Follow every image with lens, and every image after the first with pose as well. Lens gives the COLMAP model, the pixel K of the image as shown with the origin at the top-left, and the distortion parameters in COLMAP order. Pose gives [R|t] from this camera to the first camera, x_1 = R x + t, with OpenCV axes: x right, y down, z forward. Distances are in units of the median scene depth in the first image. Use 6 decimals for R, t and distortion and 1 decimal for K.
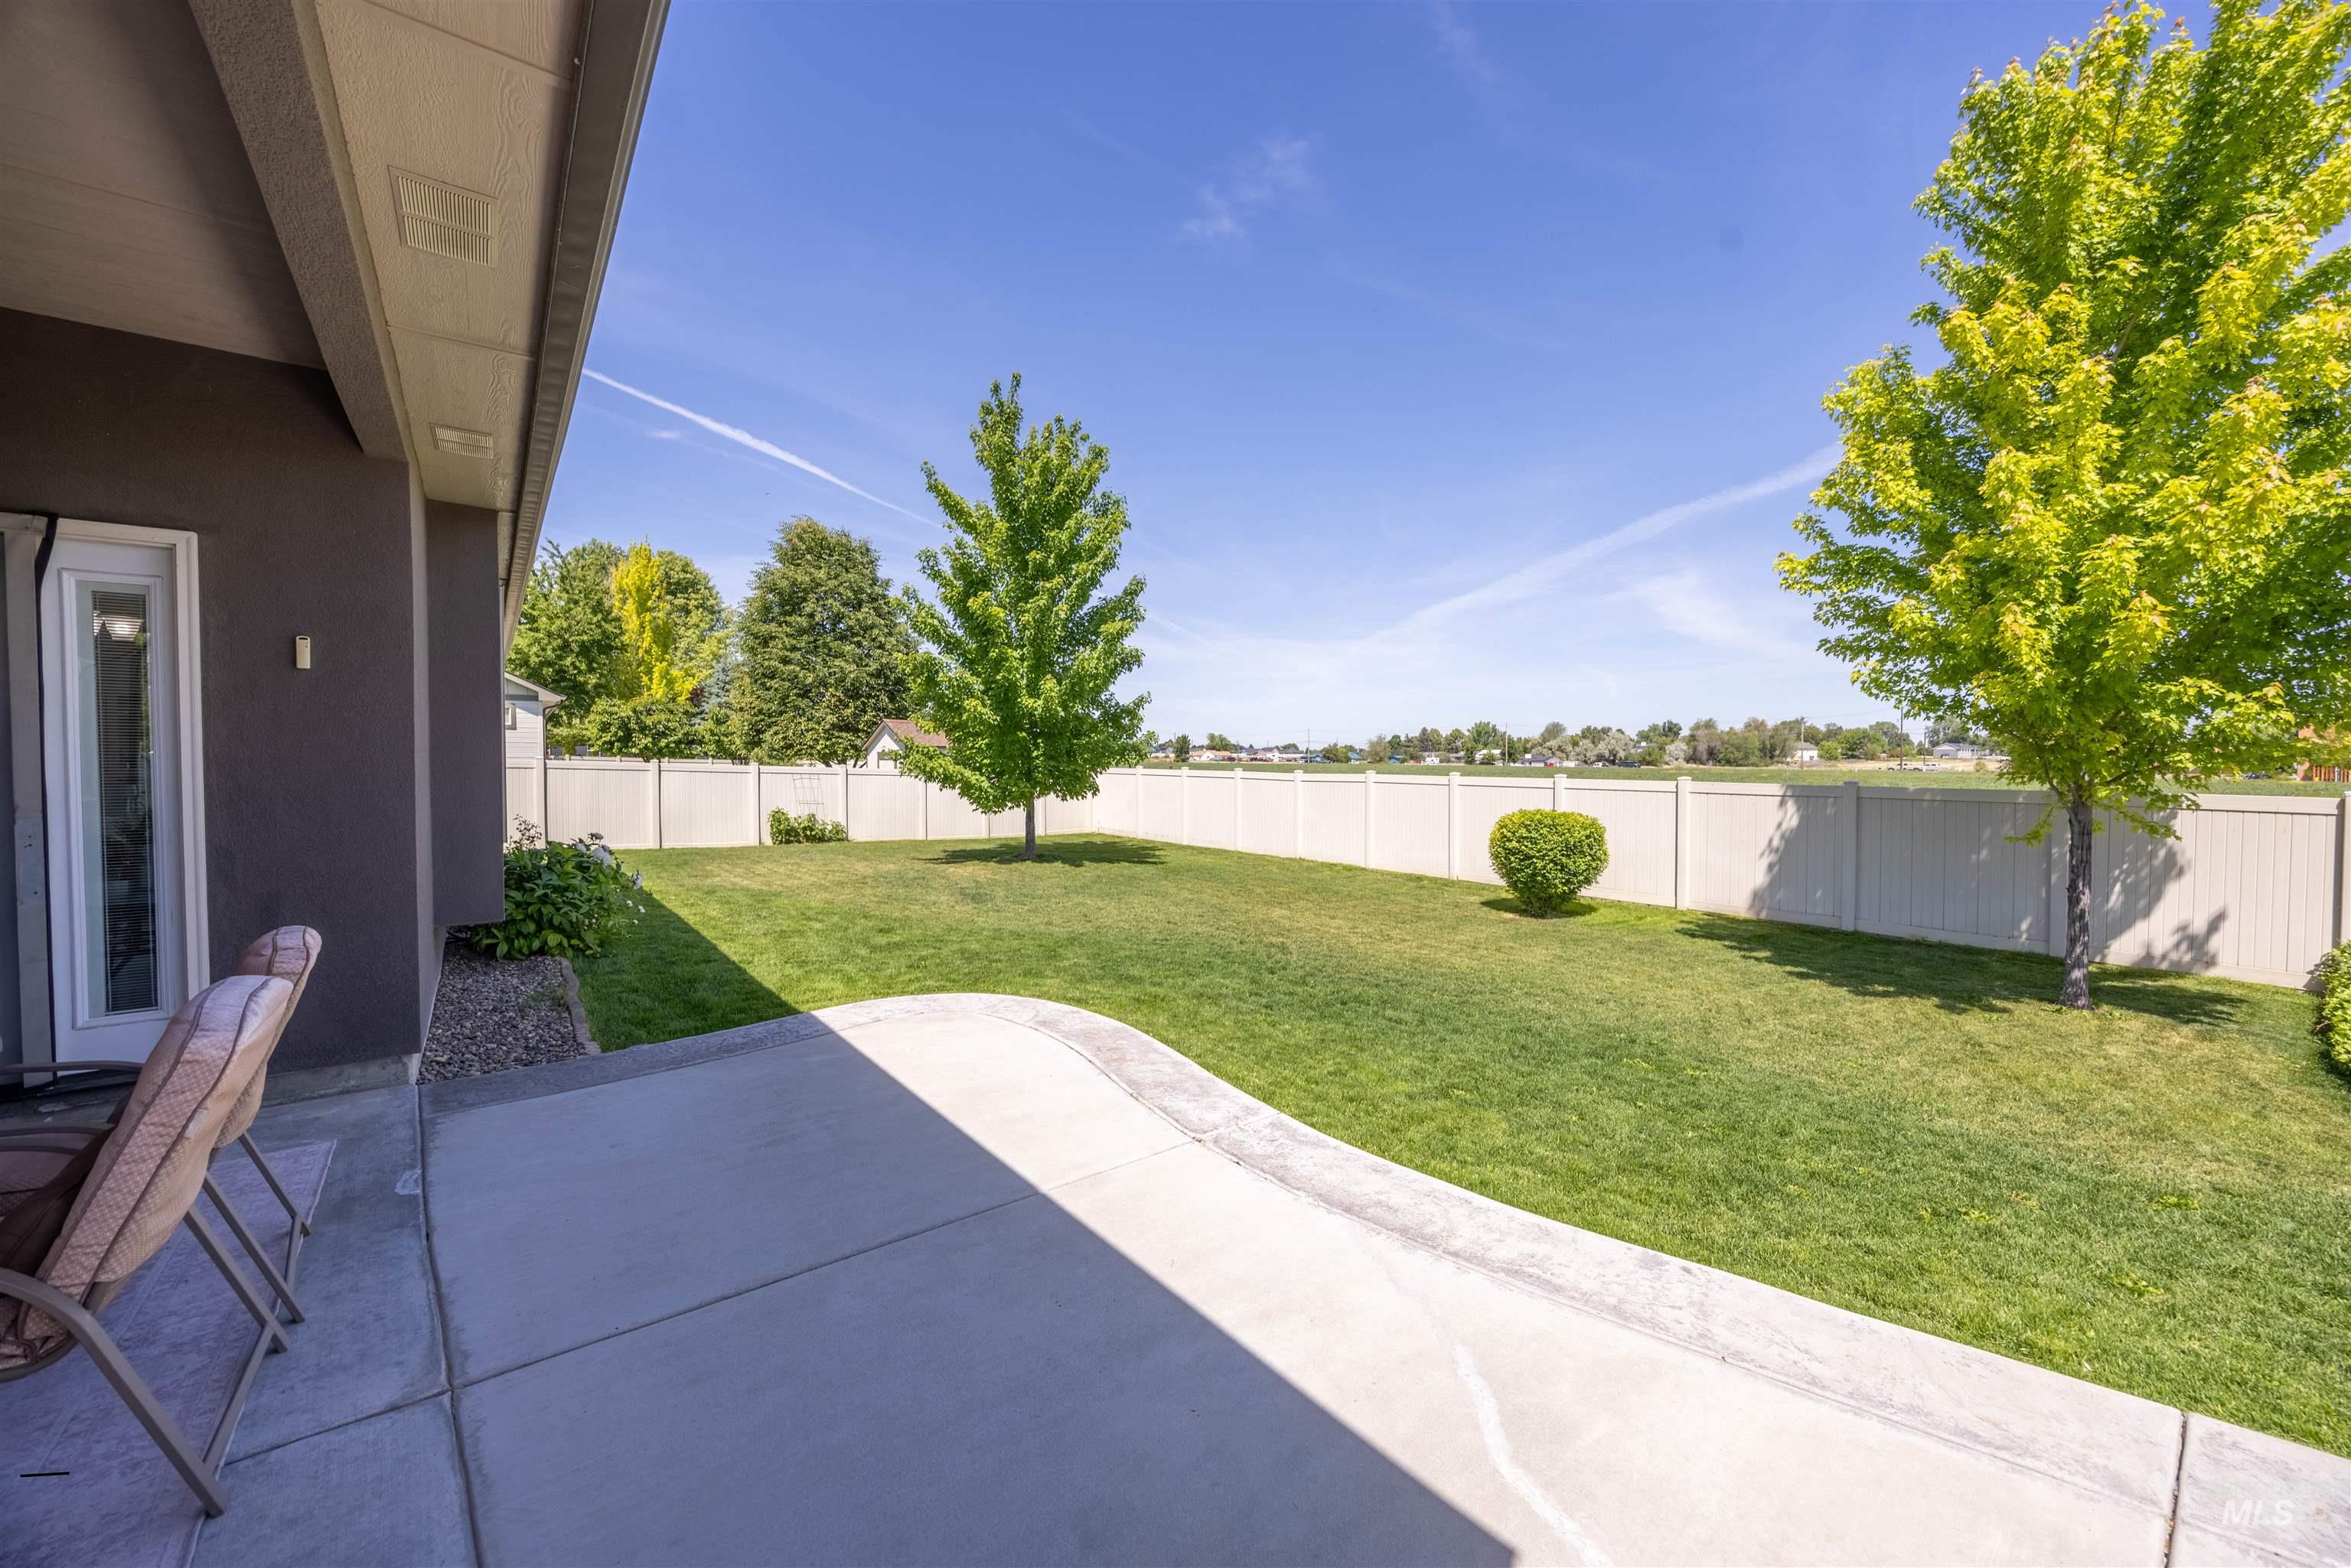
lens RADIAL K [[882.7, 0, 1178.6], [0, 882.7, 808.4], [0, 0, 1]] dist [-0.003510, -0.000217]
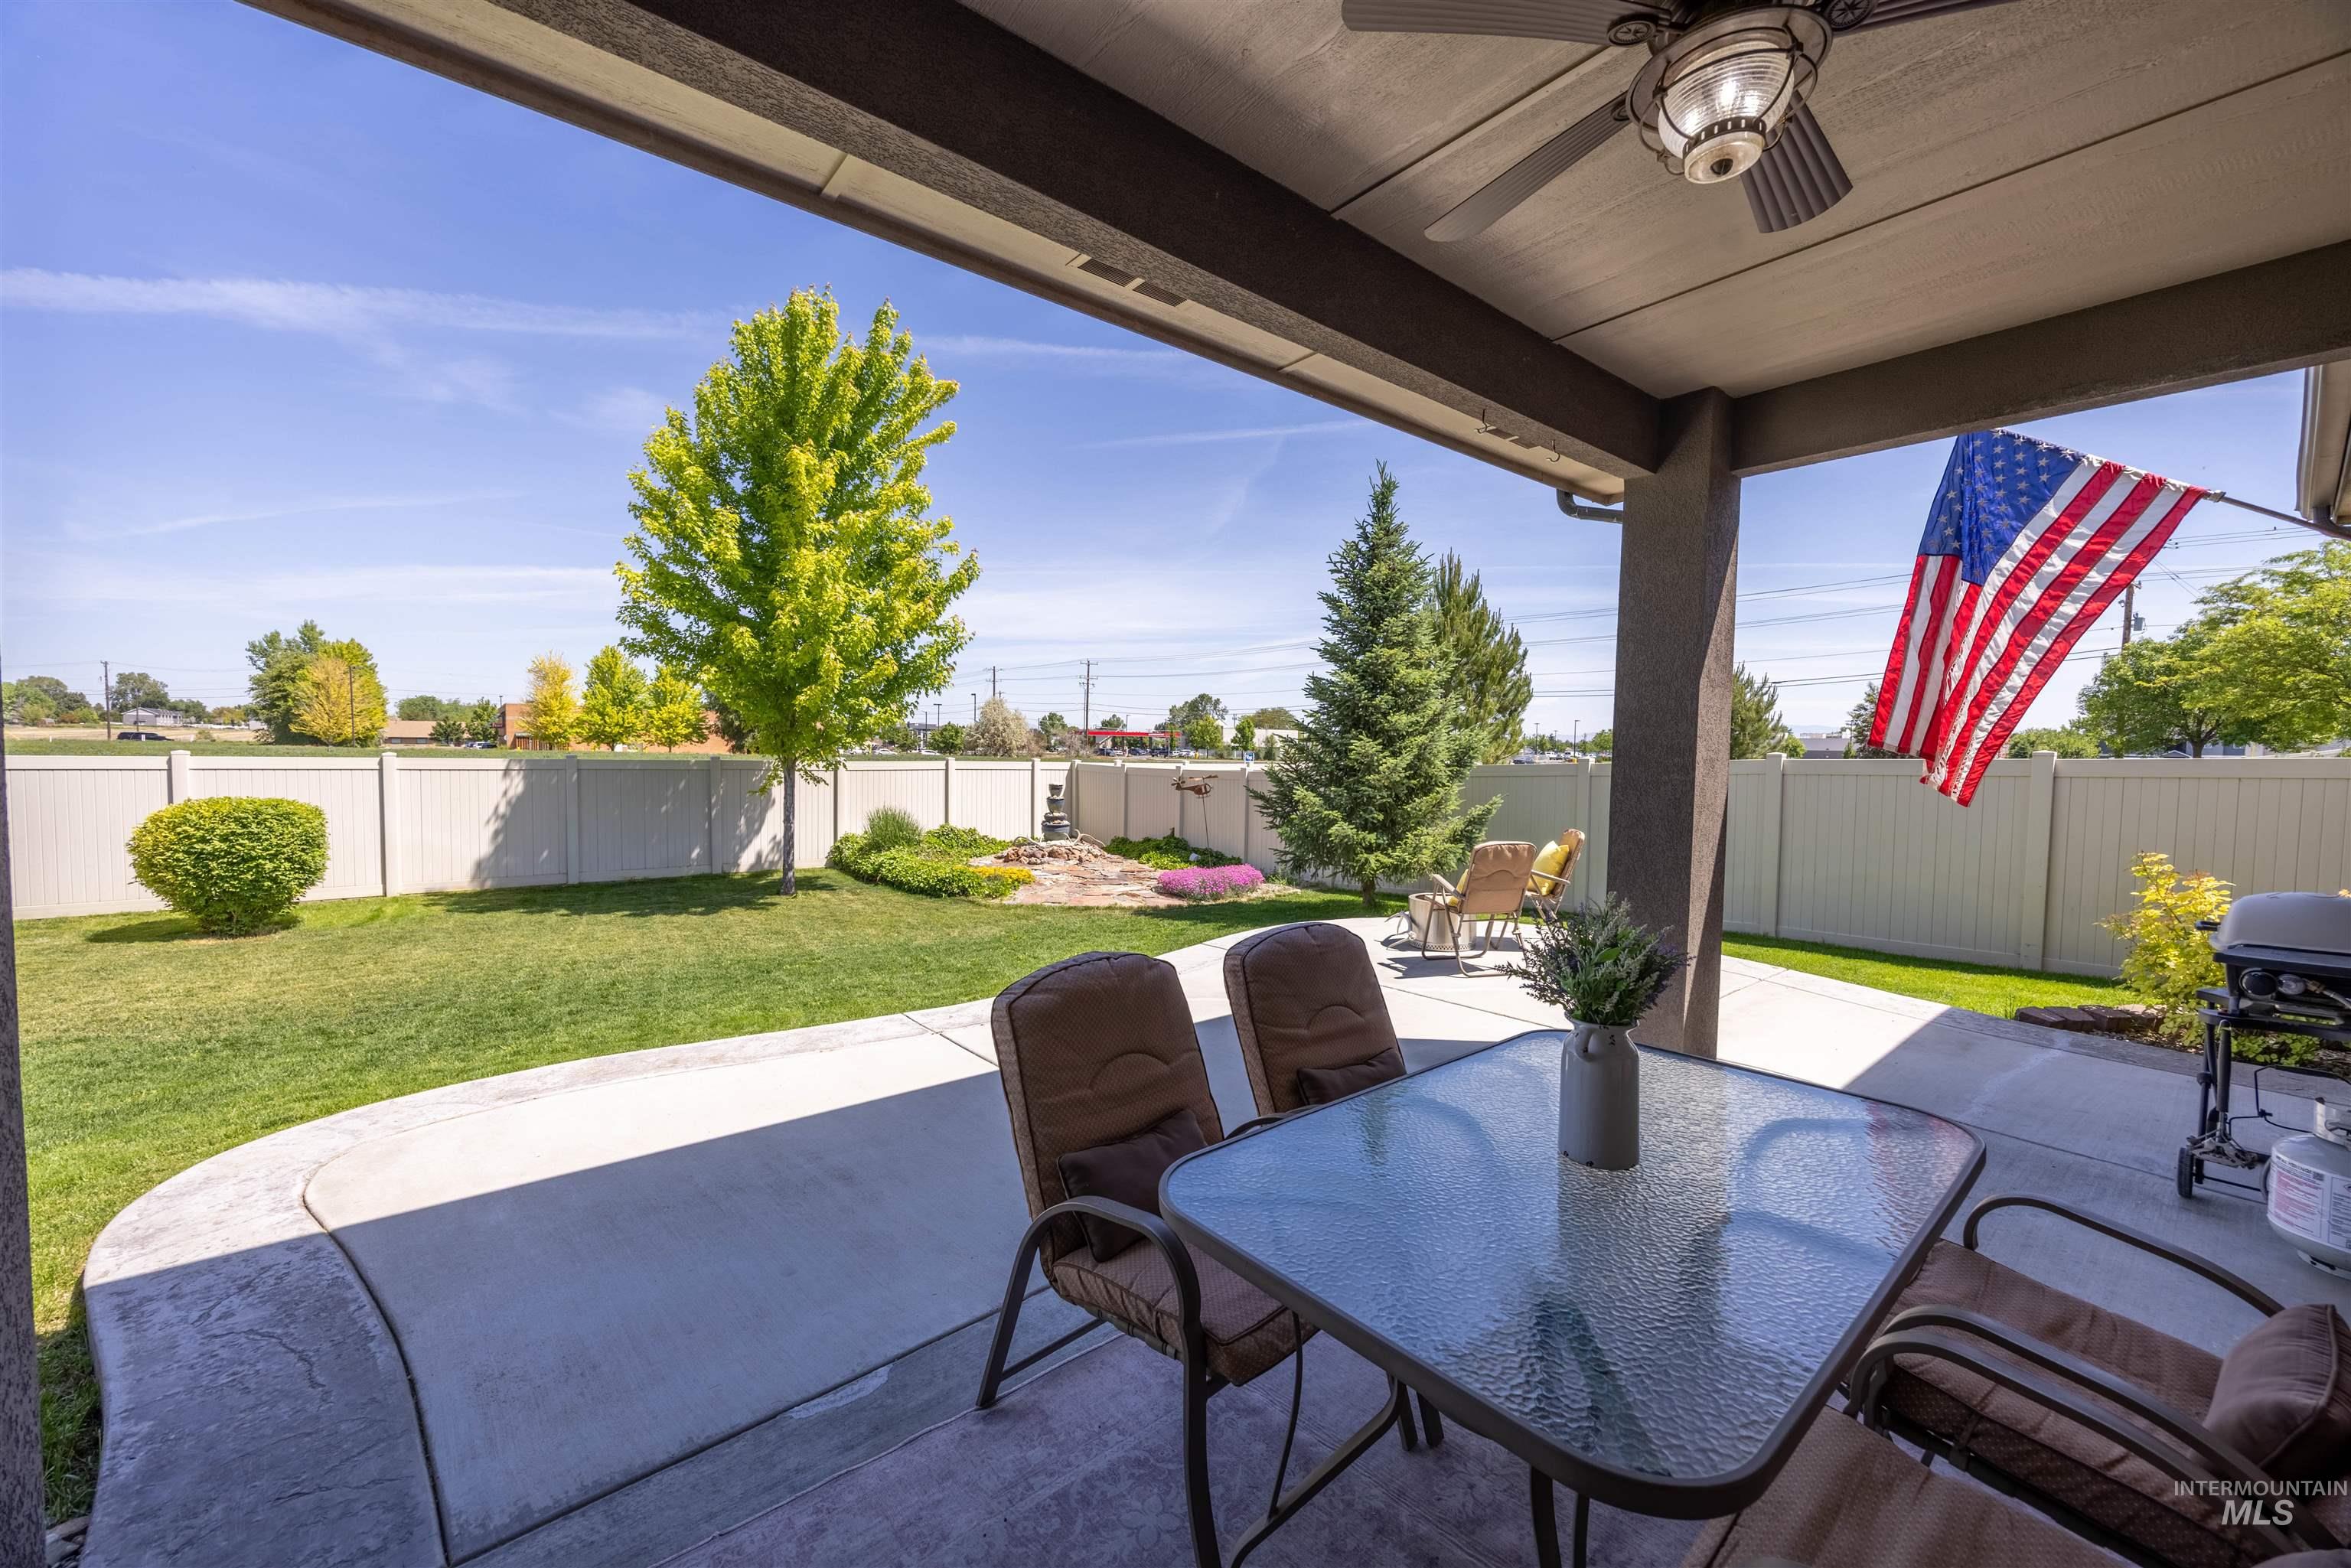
lens RADIAL K [[887.1, 0, 1200.1], [0, 887.1, 787.0], [0, 0, 1]] dist [-0.006390, 0.000380]
pose [[-0.030076, -0.049245, 0.998334, -0.282325], [0.039084, 0.997964, 0.050404, -0.009530], [-0.998783, 0.040535, -0.028090, 0.136422]]
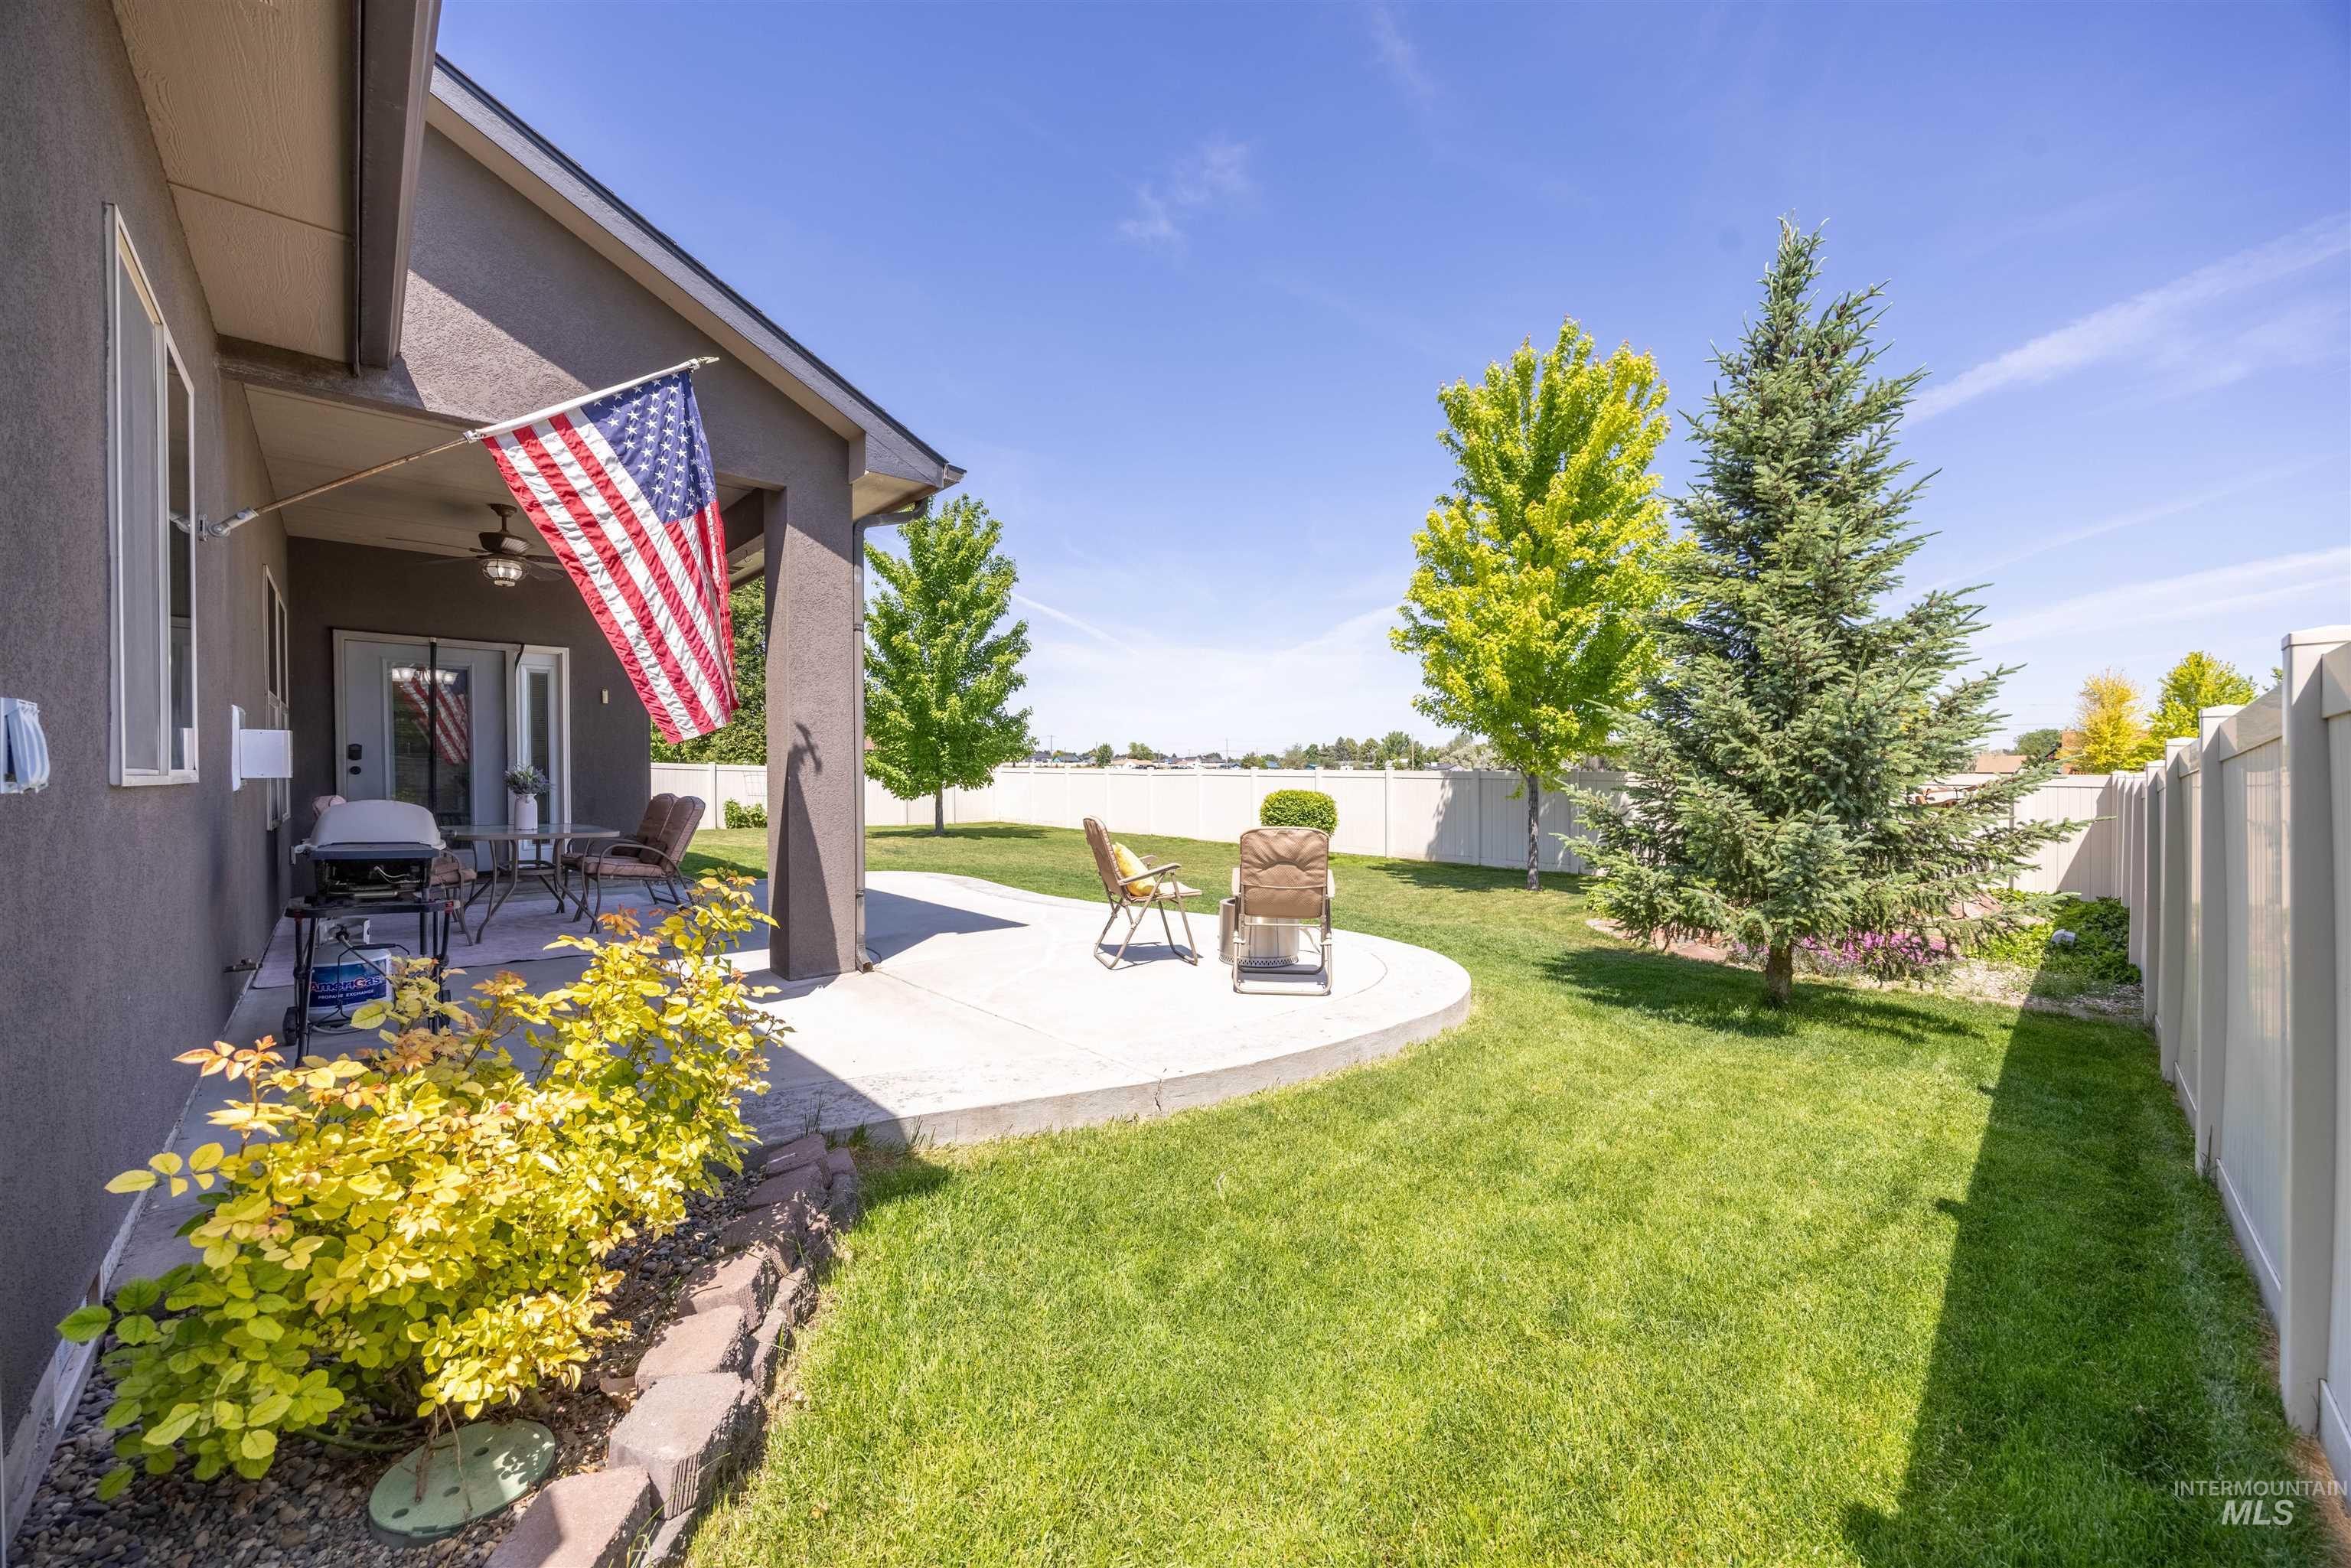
lens RADIAL K [[887.1, 0, 1177.8], [0, 887.1, 773.7], [0, 0, 1]] dist [-0.006390, 0.000380]
pose [[0.996687, -0.002468, 0.081292, 0.077139], [0.006542, 0.998733, -0.049888, 0.035509], [-0.081066, 0.050254, 0.995441, -0.330138]]
